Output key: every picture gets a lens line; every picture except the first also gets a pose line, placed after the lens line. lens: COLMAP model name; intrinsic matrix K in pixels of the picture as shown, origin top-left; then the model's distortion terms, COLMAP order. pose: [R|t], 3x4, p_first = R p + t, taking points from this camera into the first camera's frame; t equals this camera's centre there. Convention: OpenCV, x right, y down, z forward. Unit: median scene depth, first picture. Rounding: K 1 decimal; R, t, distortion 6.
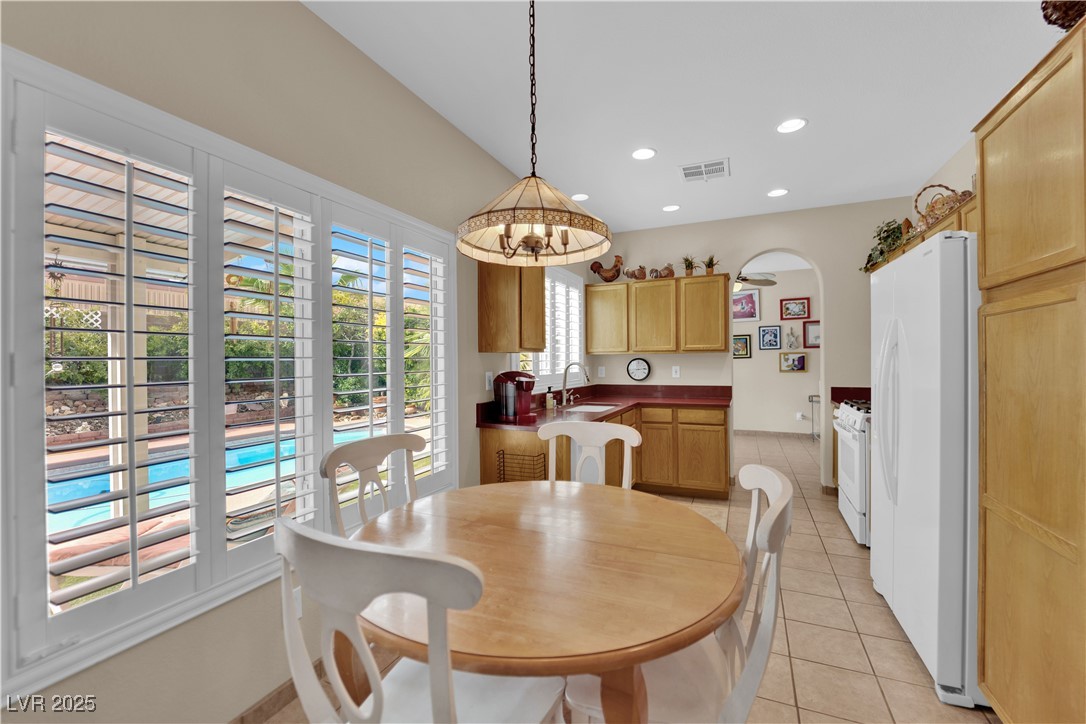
lens RADIAL K [[442.5, 0, 543.1], [0, 442.5, 361.2], [0, 0, 1]] dist [-0.011689, -0.002199]
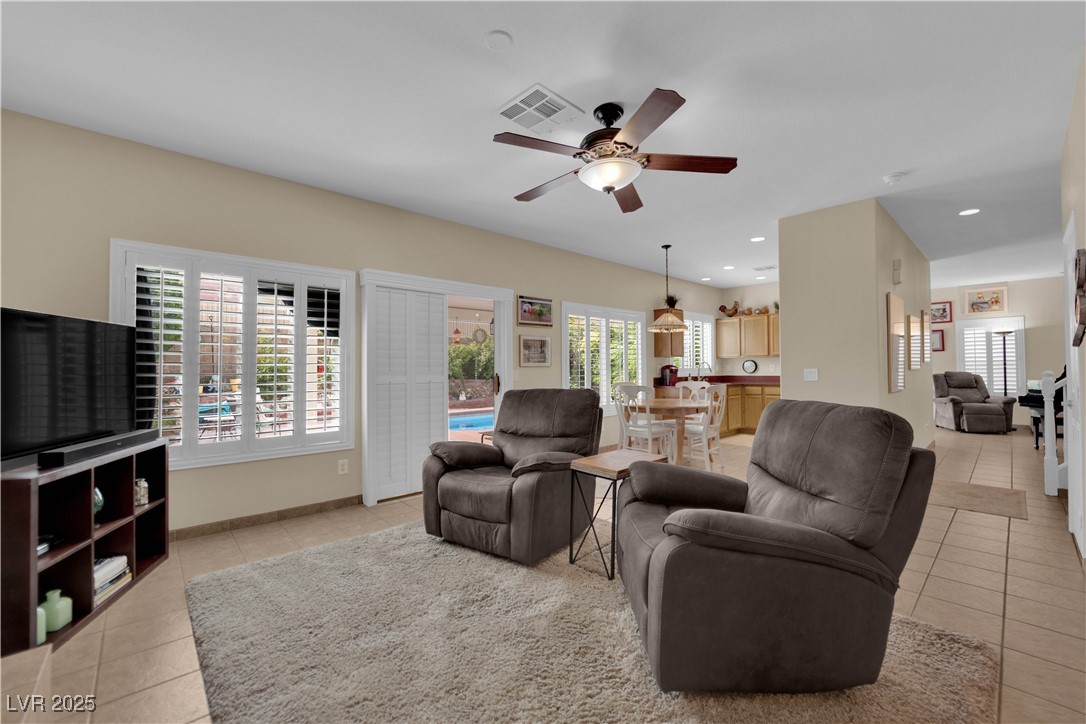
lens RADIAL K [[442.5, 0, 537.7], [0, 442.5, 364.0], [0, 0, 1]] dist [-0.011689, -0.002199]
pose [[0.918033, -0.005331, -0.396469, 0.144684], [0.000995, 0.999937, -0.011140, 0.027697], [0.396504, 0.009832, 0.917980, -0.939741]]
